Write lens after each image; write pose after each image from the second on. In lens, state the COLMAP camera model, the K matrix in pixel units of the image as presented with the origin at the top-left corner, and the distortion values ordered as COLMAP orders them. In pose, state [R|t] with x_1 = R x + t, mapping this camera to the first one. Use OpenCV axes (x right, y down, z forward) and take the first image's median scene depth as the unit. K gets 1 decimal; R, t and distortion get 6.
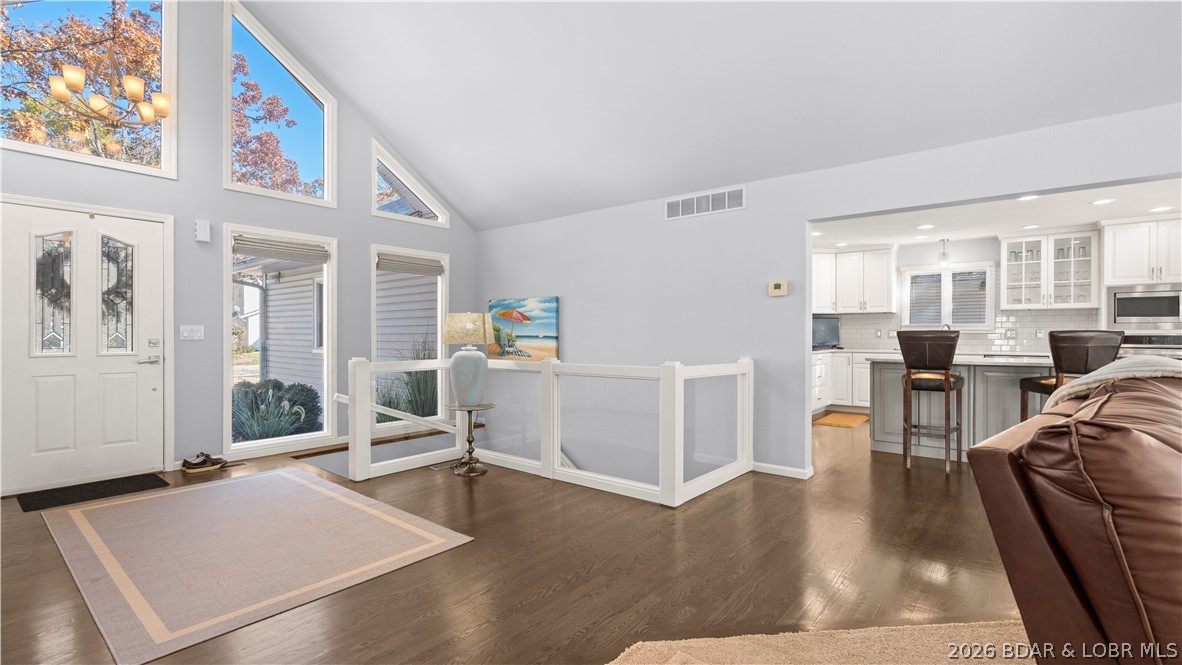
lens RADIAL K [[528.6, 0, 588.9], [0, 528.6, 333.3], [0, 0, 1]] dist [0.003665, 0.000302]
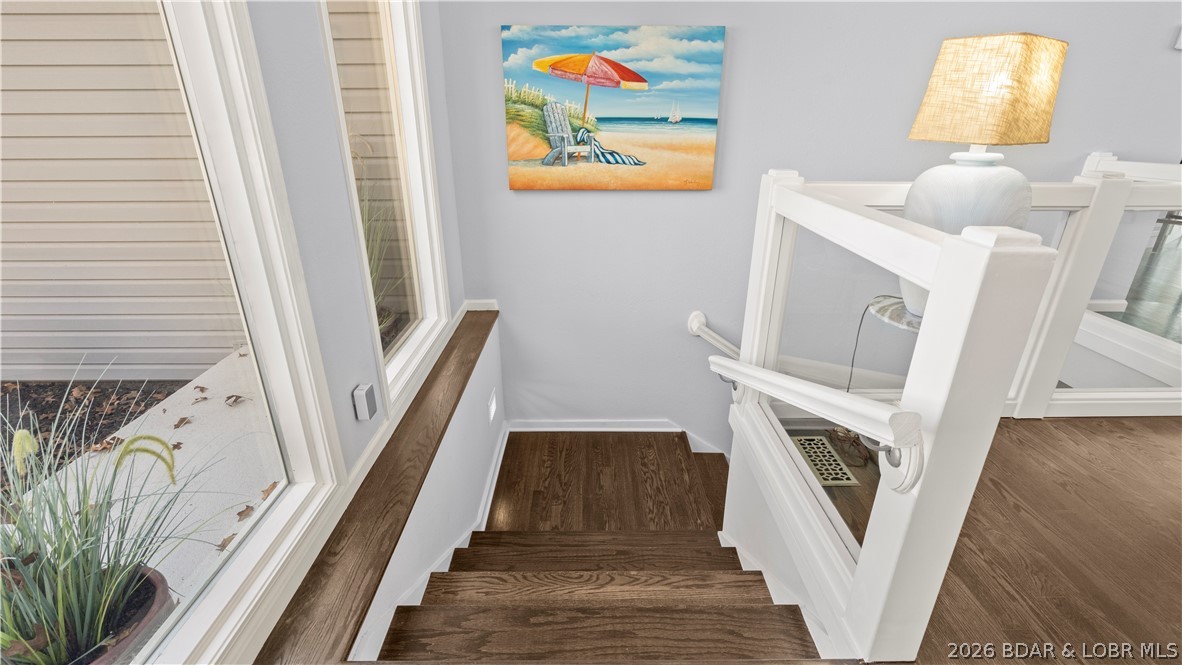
lens RADIAL K [[528.6, 0, 589.1], [0, 528.6, 330.7], [0, 0, 1]] dist [0.003665, 0.000302]
pose [[0.764851, -0.244535, 0.595991, -0.466227], [0.002101, 0.926097, 0.377281, 0.002399], [-0.644203, -0.287312, 0.708840, 0.631019]]
